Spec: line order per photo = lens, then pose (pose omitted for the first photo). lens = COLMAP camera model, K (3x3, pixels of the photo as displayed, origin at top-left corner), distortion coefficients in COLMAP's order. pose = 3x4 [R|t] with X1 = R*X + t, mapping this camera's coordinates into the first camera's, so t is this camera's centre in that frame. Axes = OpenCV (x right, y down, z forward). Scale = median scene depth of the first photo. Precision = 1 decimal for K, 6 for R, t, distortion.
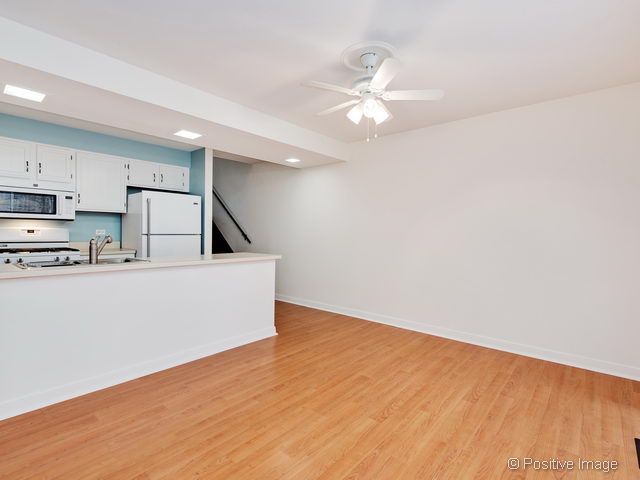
lens RADIAL K [[322.9, 0, 319.8], [0, 322.9, 234.2], [0, 0, 1]] dist [0.003341, 0.000409]
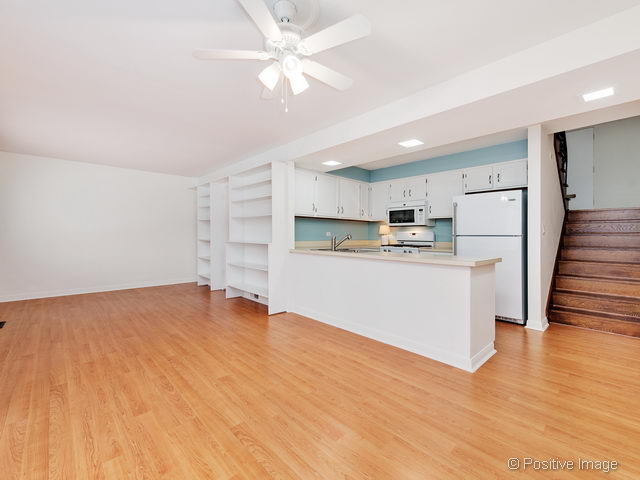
lens RADIAL K [[276.8, 0, 315.6], [0, 276.8, 237.2], [0, 0, 1]] dist [0.001378, -0.000107]
pose [[-0.107543, -0.004825, -0.994189, 0.758963], [-0.012117, 0.999920, -0.003542, 0.026372], [0.994127, 0.011666, -0.107593, 1.051078]]
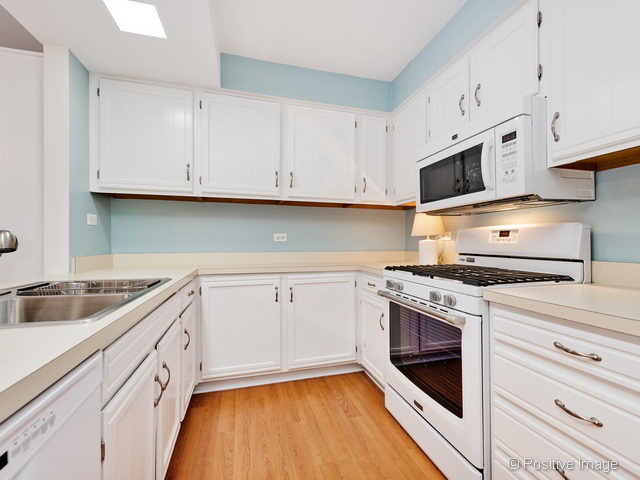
lens RADIAL K [[266.3, 0, 321.7], [0, 266.3, 242.4], [0, 0, 1]] dist [0.009516, -0.000158]
pose [[-0.555310, -0.014452, -0.831518, -0.641036], [-0.013153, 0.999877, -0.008594, 0.017612], [0.831539, 0.006164, -0.555432, 1.554223]]
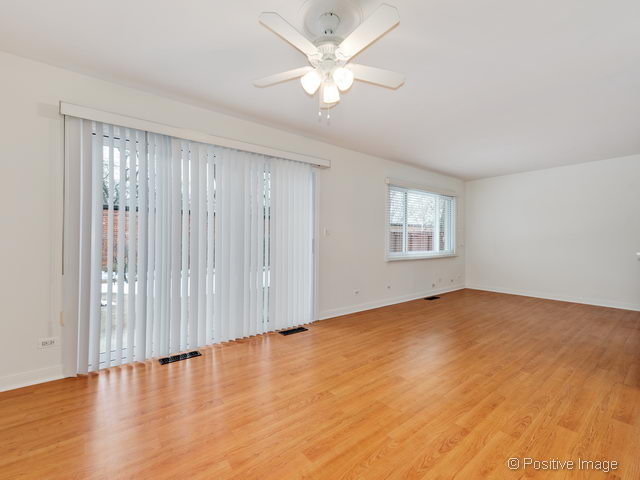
lens RADIAL K [[284.5, 0, 319.3], [0, 284.5, 231.1], [0, 0, 1]] dist [0.000184, -0.000351]
pose [[-0.983038, -0.007964, 0.183232, 0.027121], [-0.012355, 0.999663, -0.022832, 0.031743], [-0.182988, -0.024708, -0.982805, 1.599155]]
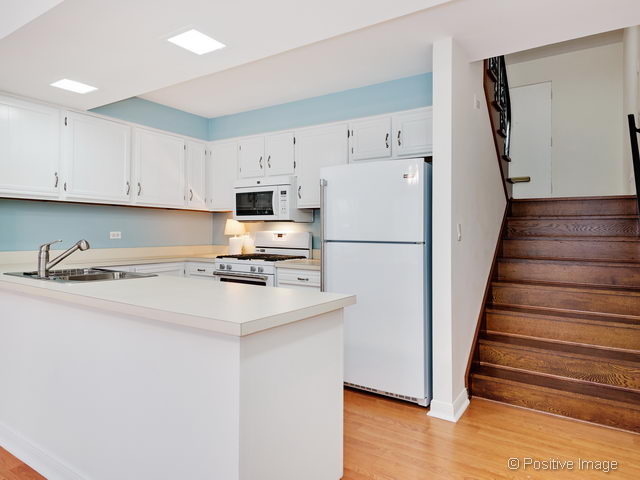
lens RADIAL K [[402.8, 0, 312.1], [0, 402.8, 232.1], [0, 0, 1]] dist [0.001620, 0.000235]
pose [[0.123106, -0.010337, -0.992340, 0.317269], [-0.014488, 0.999820, -0.012213, -0.009046], [0.992288, 0.015880, 0.122934, 1.487176]]
